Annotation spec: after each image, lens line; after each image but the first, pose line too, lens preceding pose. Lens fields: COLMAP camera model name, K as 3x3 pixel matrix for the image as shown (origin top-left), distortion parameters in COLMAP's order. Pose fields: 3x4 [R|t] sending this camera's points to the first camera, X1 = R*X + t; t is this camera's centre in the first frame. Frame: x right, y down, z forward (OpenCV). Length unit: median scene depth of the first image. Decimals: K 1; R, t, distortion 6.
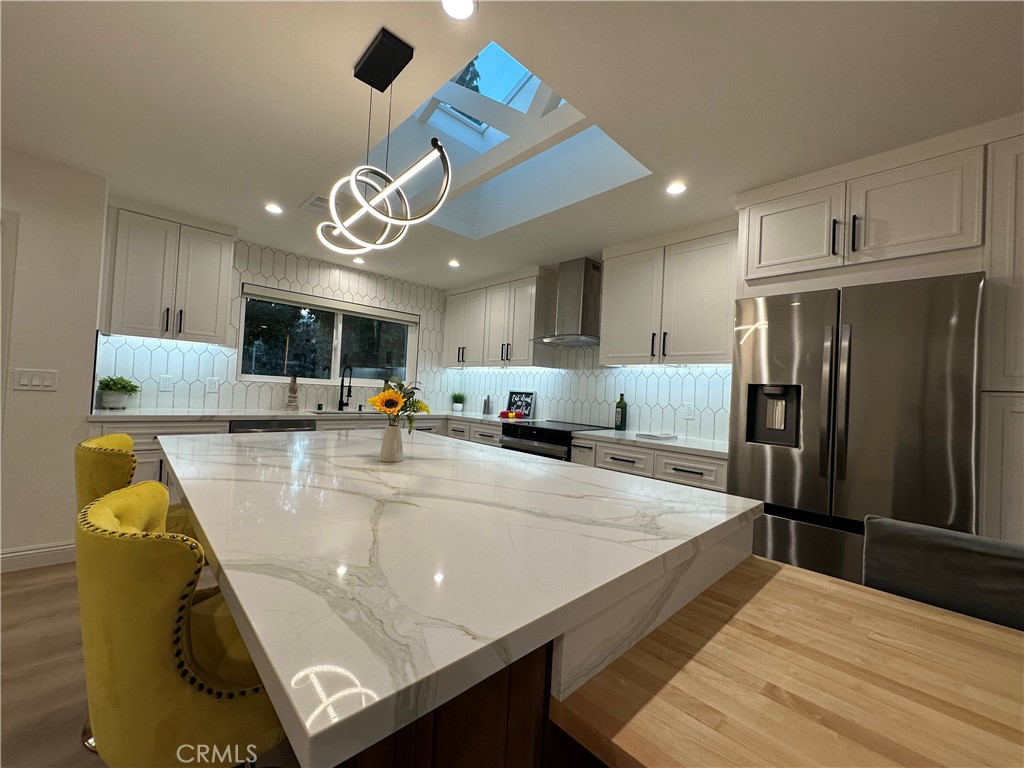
lens RADIAL K [[407.3, 0, 513.3], [0, 407.3, 384.0], [0, 0, 1]] dist [-0.002398, 0.000369]
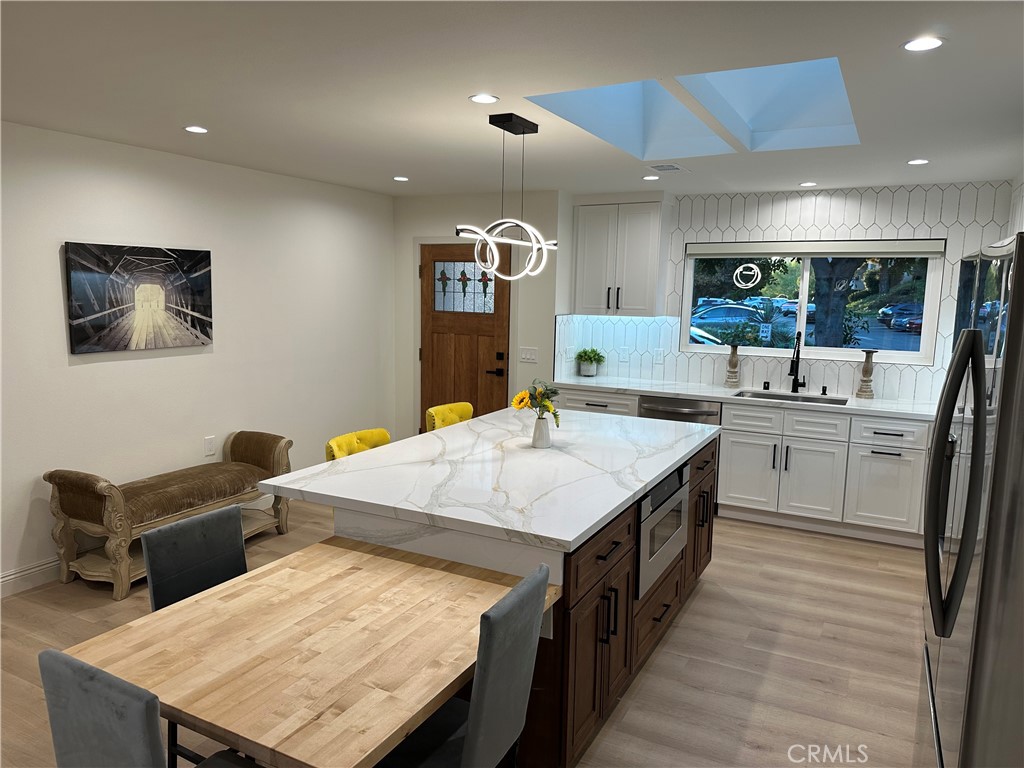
lens RADIAL K [[716.2, 0, 509.0], [0, 716.2, 386.2], [0, 0, 1]] dist [0.075791, -0.098754]
pose [[0.311492, 0.082804, -0.946634, 0.832286], [0.014679, 0.995658, 0.091922, -0.094198], [0.950135, -0.042529, 0.308924, 0.126305]]
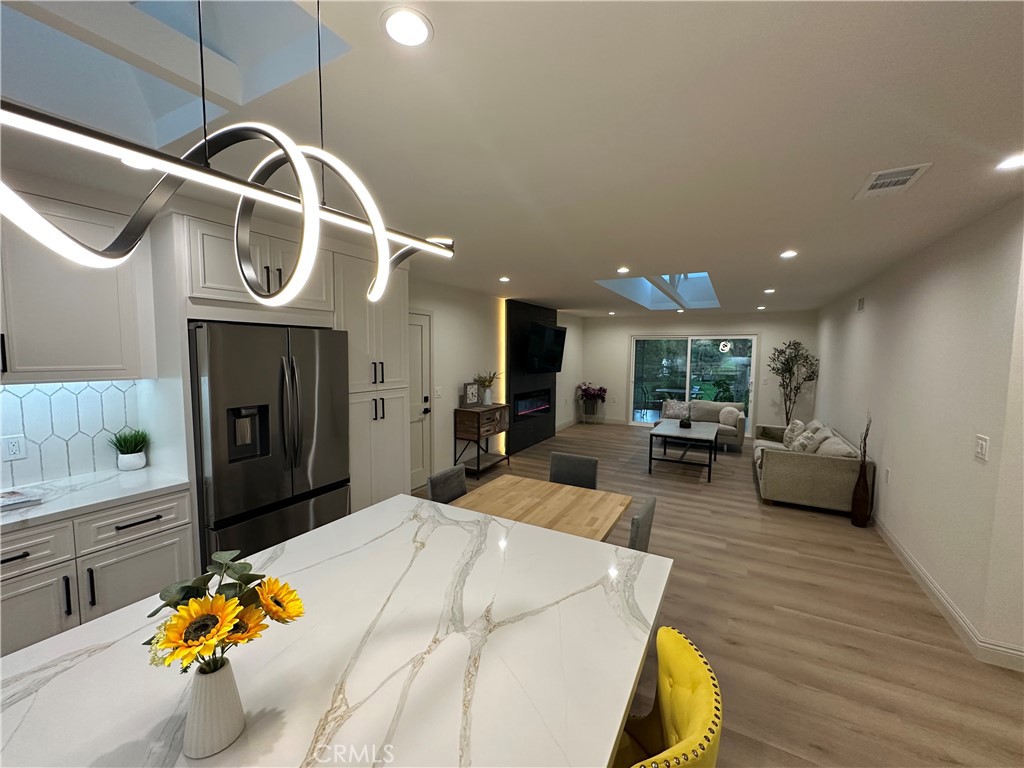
lens RADIAL K [[407.3, 0, 512.4], [0, 407.3, 383.6], [0, 0, 1]] dist [-0.002398, 0.000369]
pose [[-0.290939, -0.129191, 0.947979, -0.394370], [-0.042034, 0.991610, 0.122236, -0.144313], [-0.955818, -0.004284, -0.293929, 0.401444]]
